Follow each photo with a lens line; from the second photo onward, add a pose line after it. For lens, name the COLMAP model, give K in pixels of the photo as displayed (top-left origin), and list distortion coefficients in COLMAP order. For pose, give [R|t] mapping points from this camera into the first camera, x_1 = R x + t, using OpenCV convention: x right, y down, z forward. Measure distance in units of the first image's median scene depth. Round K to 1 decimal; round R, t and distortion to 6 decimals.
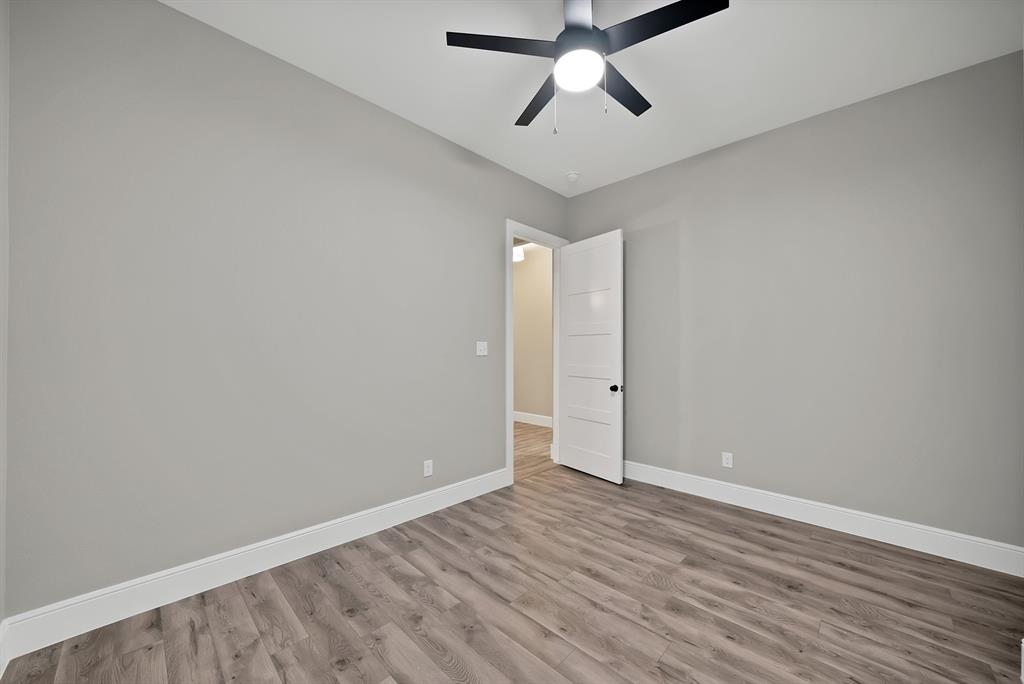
lens RADIAL K [[369.6, 0, 508.1], [0, 369.6, 348.7], [0, 0, 1]] dist [-0.019446, 0.000301]
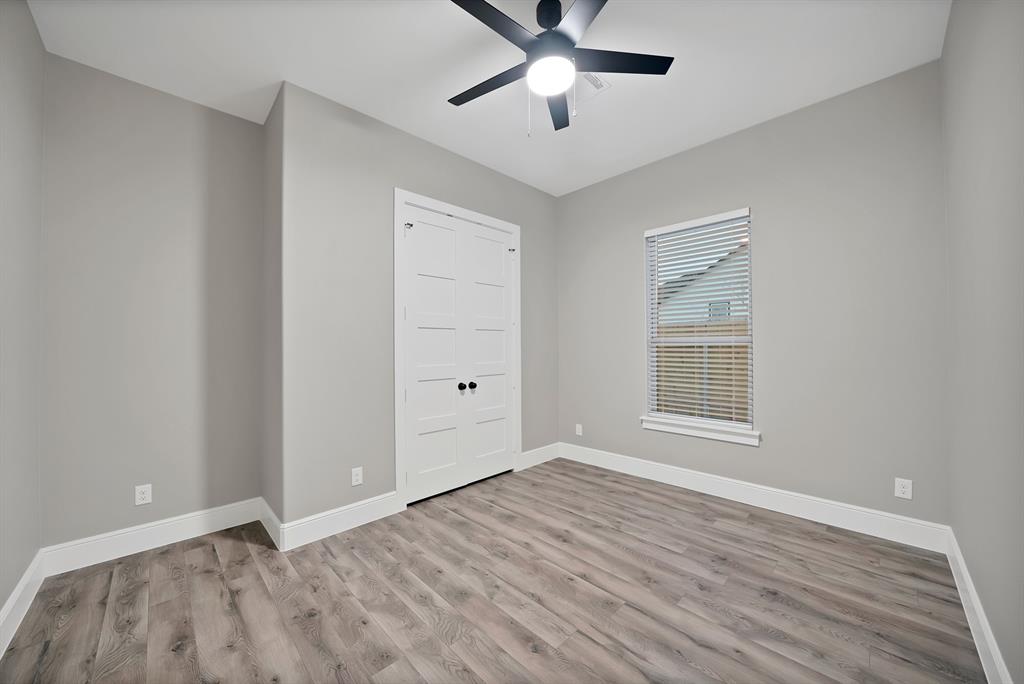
lens RADIAL K [[369.6, 0, 508.1], [0, 369.6, 348.7], [0, 0, 1]] dist [-0.019446, 0.000301]
pose [[-0.999795, 0.008321, 0.018437, 0.299012], [0.008249, 0.999958, -0.003974, 0.015458], [-0.018469, -0.003821, -0.999822, 2.010512]]
